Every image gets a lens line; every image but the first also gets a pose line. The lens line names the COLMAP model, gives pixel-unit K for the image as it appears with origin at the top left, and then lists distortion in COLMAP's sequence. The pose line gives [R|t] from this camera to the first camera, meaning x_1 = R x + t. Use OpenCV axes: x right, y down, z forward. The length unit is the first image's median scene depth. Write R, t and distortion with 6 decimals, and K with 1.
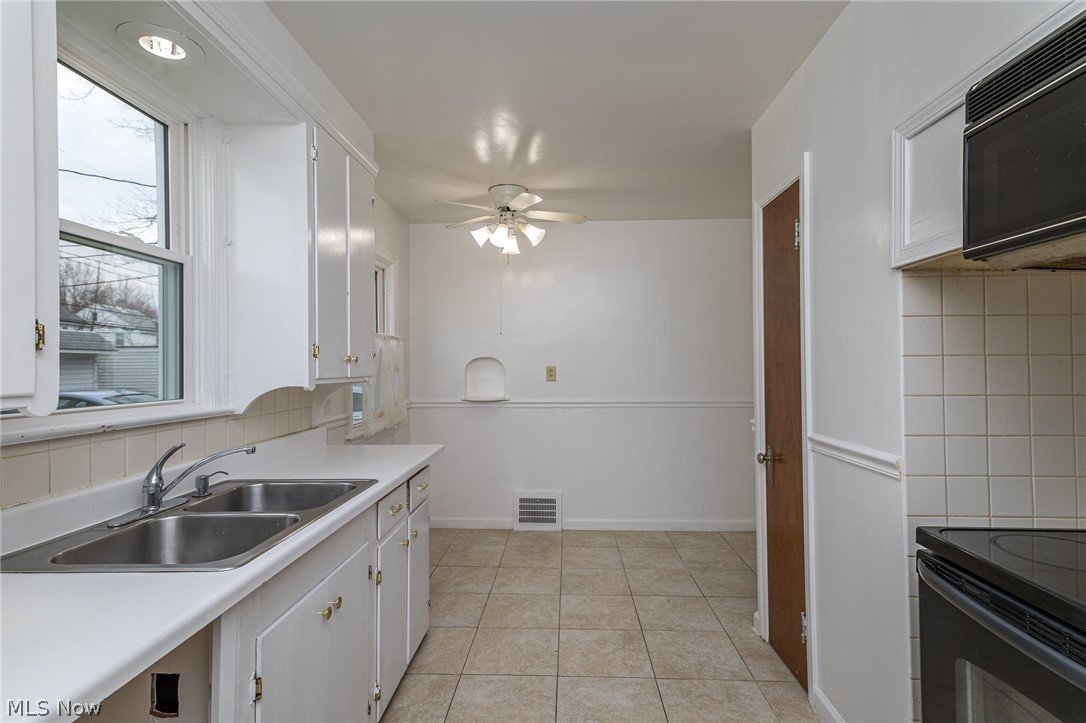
lens RADIAL K [[563.5, 0, 540.9], [0, 563.5, 362.2], [0, 0, 1]] dist [0.037658, -0.000461]
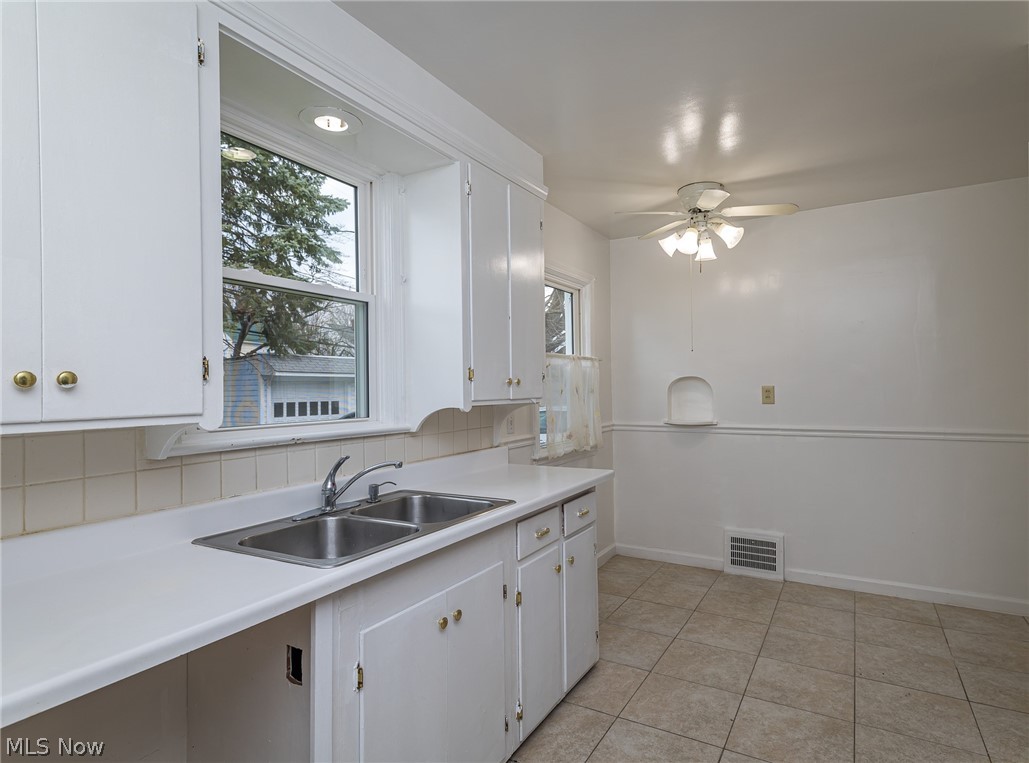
lens RADIAL K [[586.7, 0, 520.5], [0, 586.7, 382.6], [0, 0, 1]] dist [0.039011, -0.005076]
pose [[0.887541, -0.010697, -0.460605, 0.171686], [0.011364, 0.999935, -0.001324, -0.002078], [0.460589, -0.004060, 0.887604, 0.061780]]
